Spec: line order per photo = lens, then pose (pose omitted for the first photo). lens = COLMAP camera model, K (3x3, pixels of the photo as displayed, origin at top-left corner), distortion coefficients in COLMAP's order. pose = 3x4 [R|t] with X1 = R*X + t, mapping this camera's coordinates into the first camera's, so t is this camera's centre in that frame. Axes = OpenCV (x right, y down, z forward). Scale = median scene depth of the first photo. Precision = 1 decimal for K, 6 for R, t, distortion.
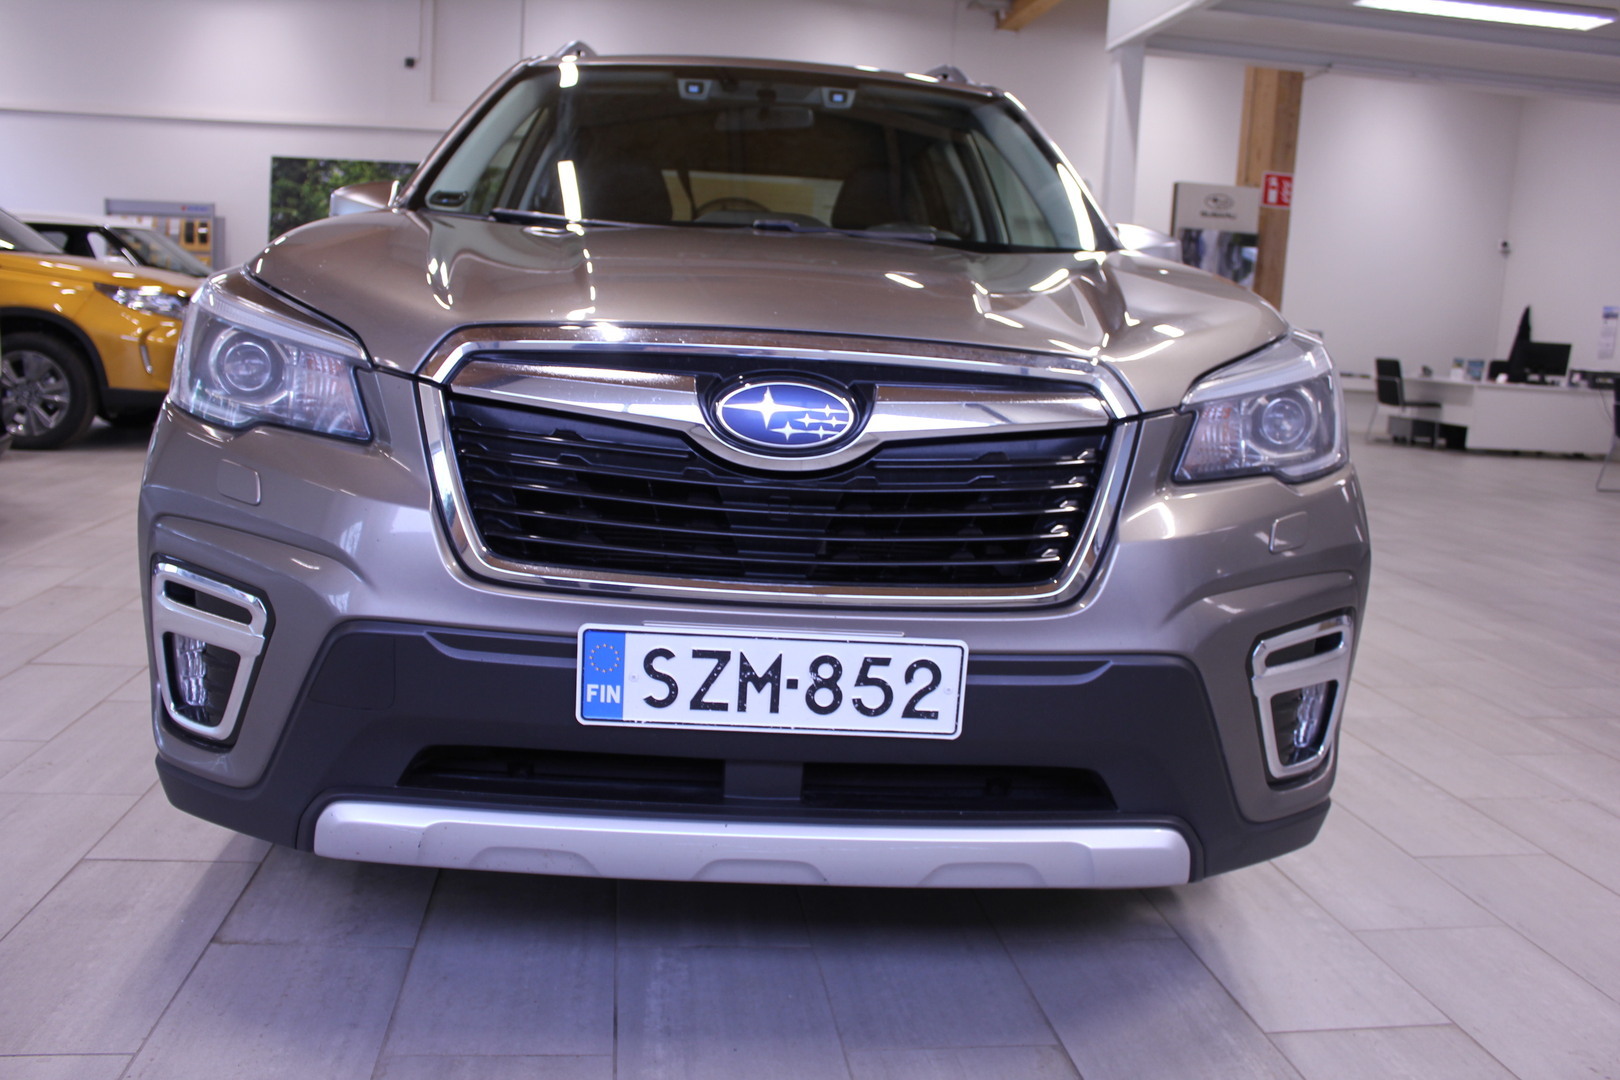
lens RADIAL K [[1352.2, 0, 776.8], [0, 1352.2, 543.6], [0, 0, 1]] dist [-0.144657, 0.204394]
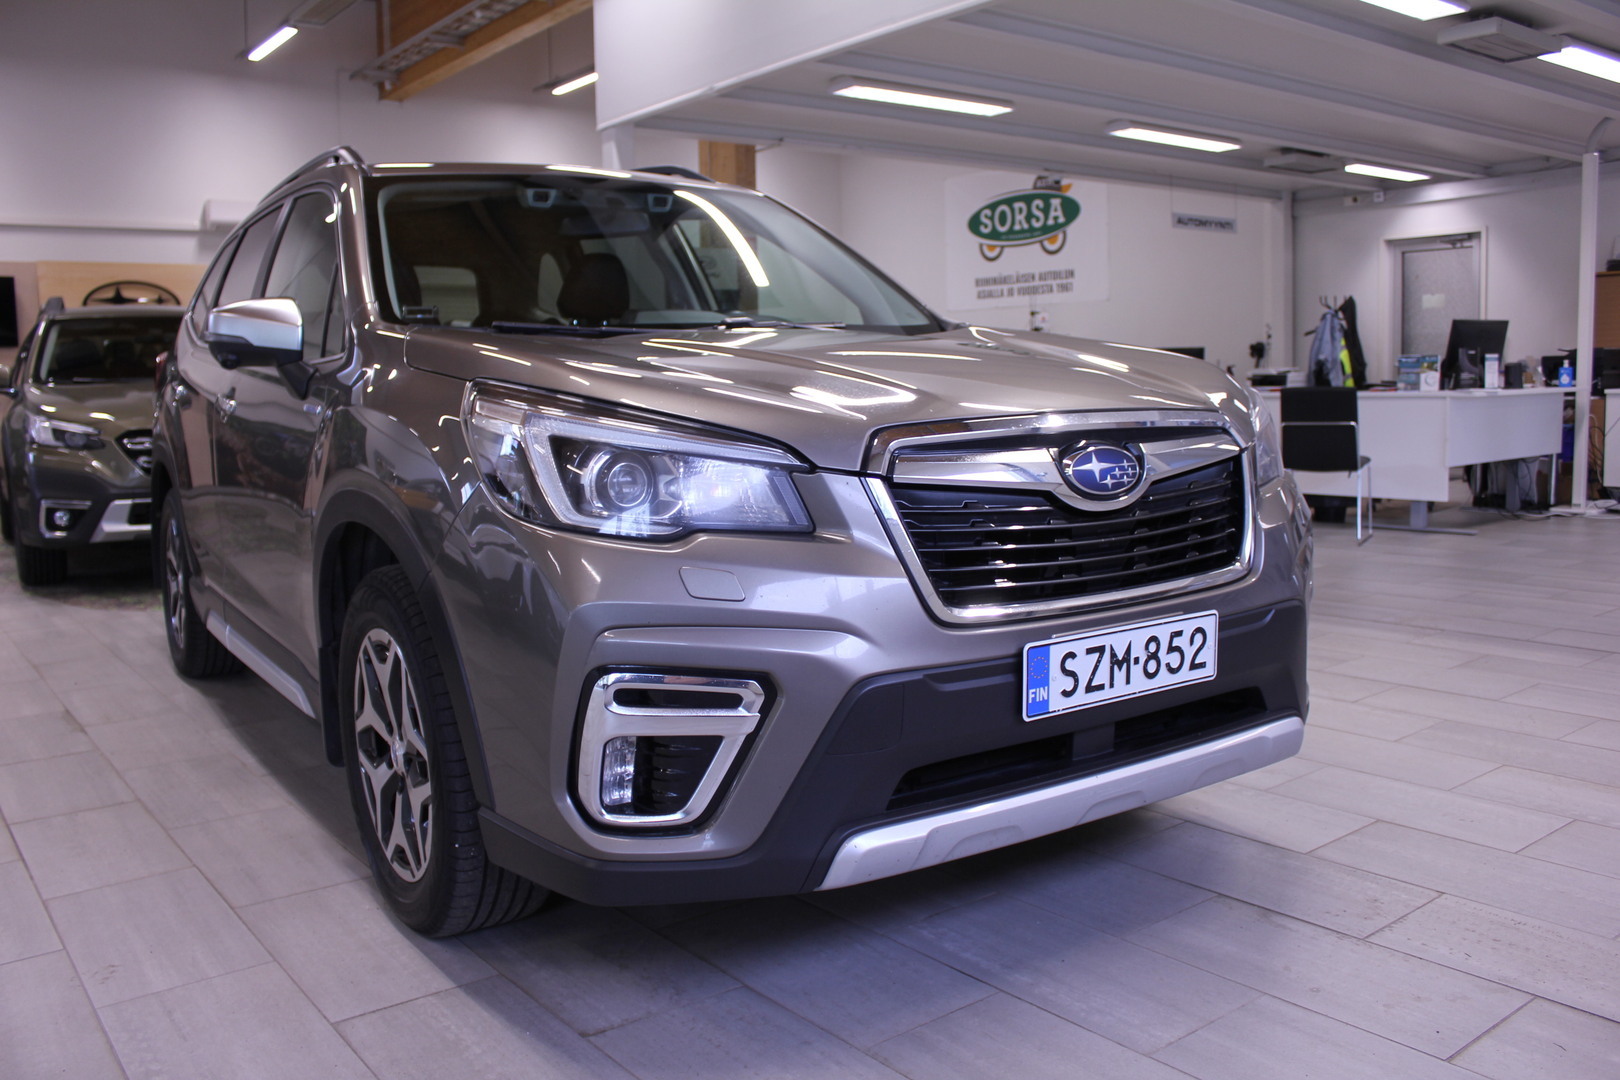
lens RADIAL K [[1368.5, 0, 755.2], [0, 1368.5, 537.0], [0, 0, 1]] dist [-0.070177, 0.004739]
pose [[0.860172, -0.140127, 0.490376, -0.993690], [0.161879, 0.986809, -0.001968, -0.082566], [-0.483632, 0.081075, 0.871508, -0.042183]]
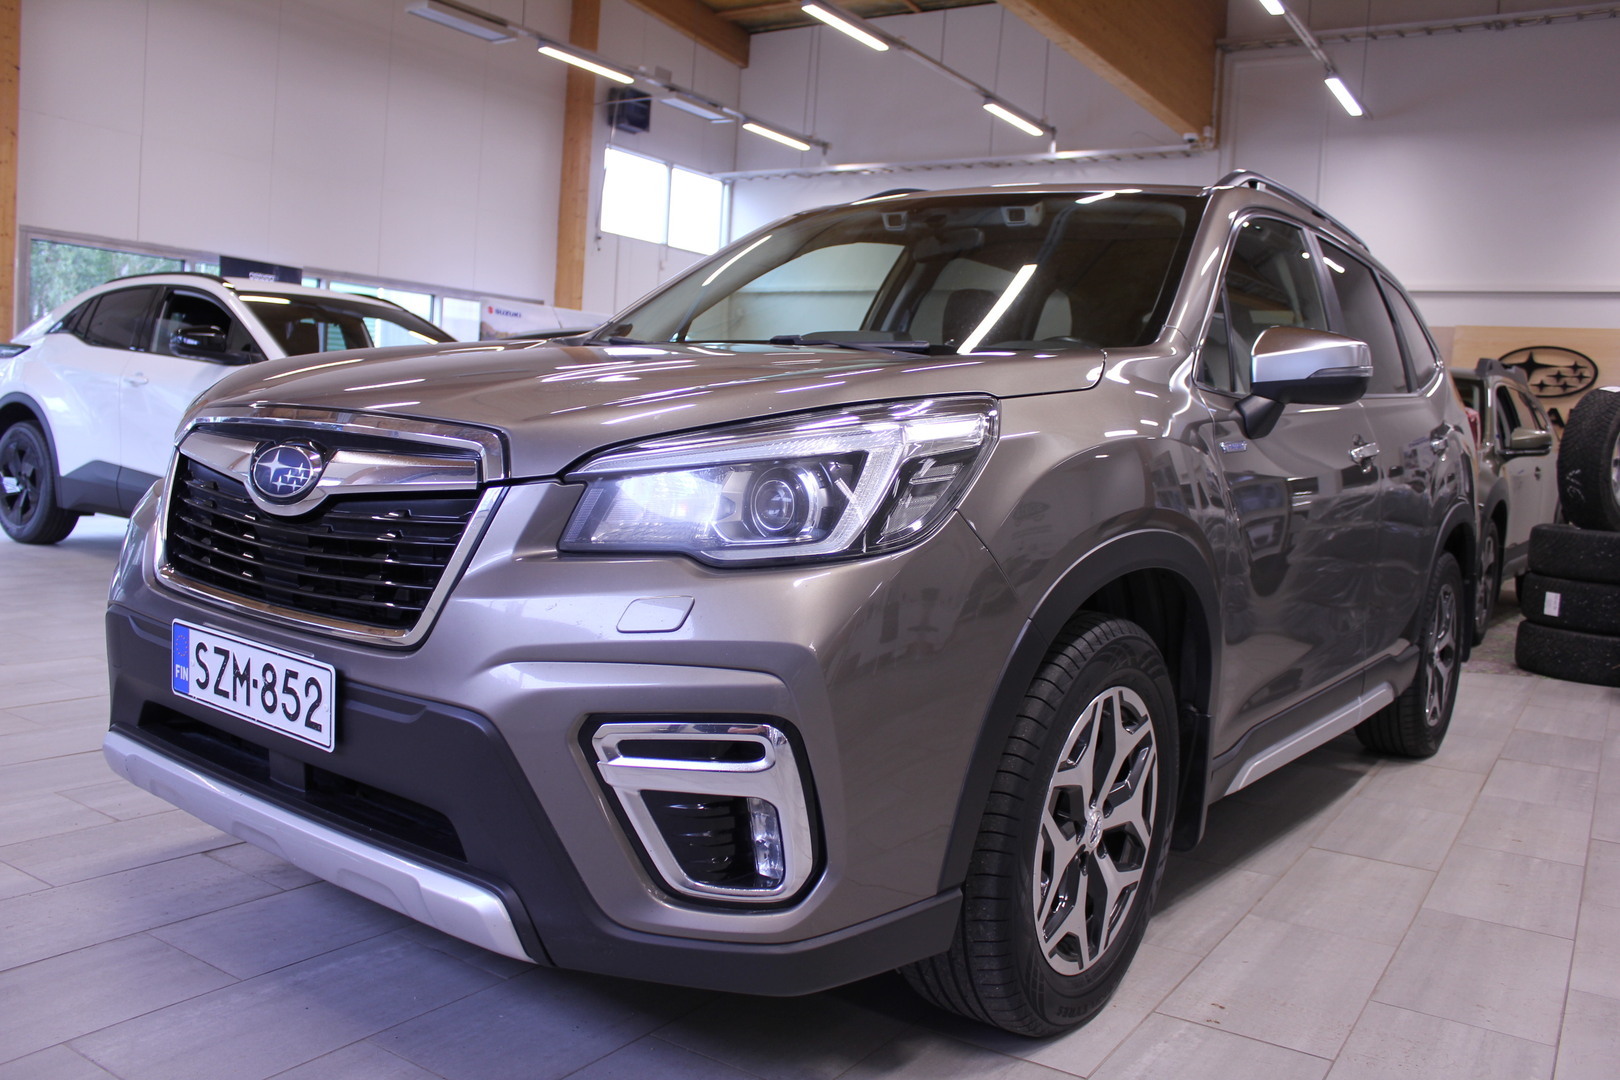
lens RADIAL K [[1352.2, 0, 776.8], [0, 1352.2, 543.6], [0, 0, 1]] dist [-0.144657, 0.204394]
pose [[0.752902, 0.054382, -0.655882, 1.171105], [-0.135493, 0.988040, -0.073613, 0.000789], [0.644034, 0.144291, 0.751266, 0.368066]]
